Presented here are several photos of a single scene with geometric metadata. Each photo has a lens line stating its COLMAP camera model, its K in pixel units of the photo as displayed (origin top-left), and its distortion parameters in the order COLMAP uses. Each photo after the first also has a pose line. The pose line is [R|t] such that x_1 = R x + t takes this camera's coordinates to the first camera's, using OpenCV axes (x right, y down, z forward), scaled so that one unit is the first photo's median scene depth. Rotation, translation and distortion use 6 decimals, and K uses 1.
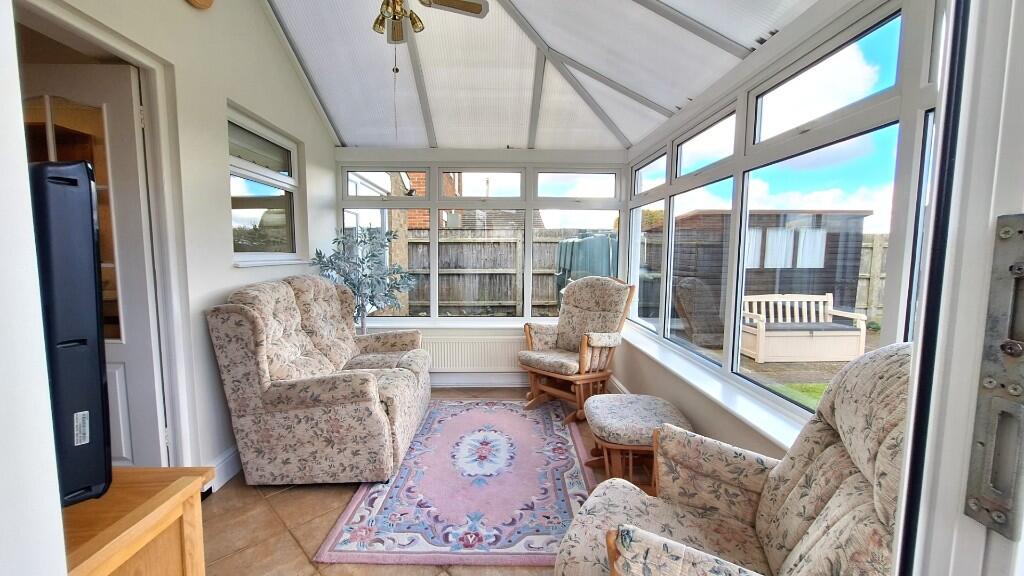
lens RADIAL K [[406.8, 0, 505.3], [0, 406.8, 290.0], [0, 0, 1]] dist [-0.014142, 0.000036]
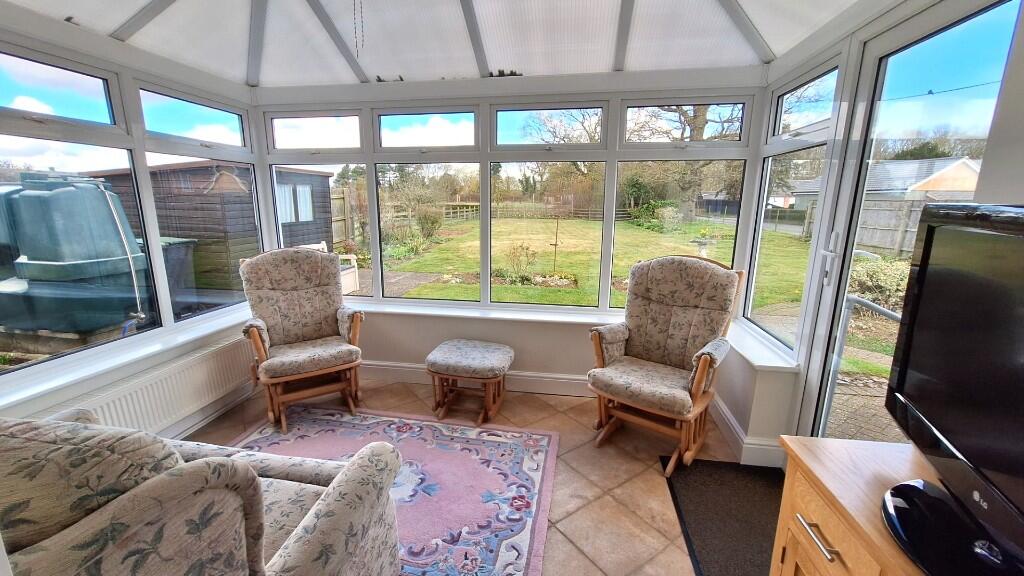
lens RADIAL K [[406.8, 0, 505.3], [0, 406.8, 290.0], [0, 0, 1]] dist [-0.014142, 0.000036]
pose [[0.181661, -0.211191, 0.960415, -0.661444], [0.083194, 0.976465, 0.198984, -0.102035], [-0.979836, 0.043753, 0.194956, 0.526298]]
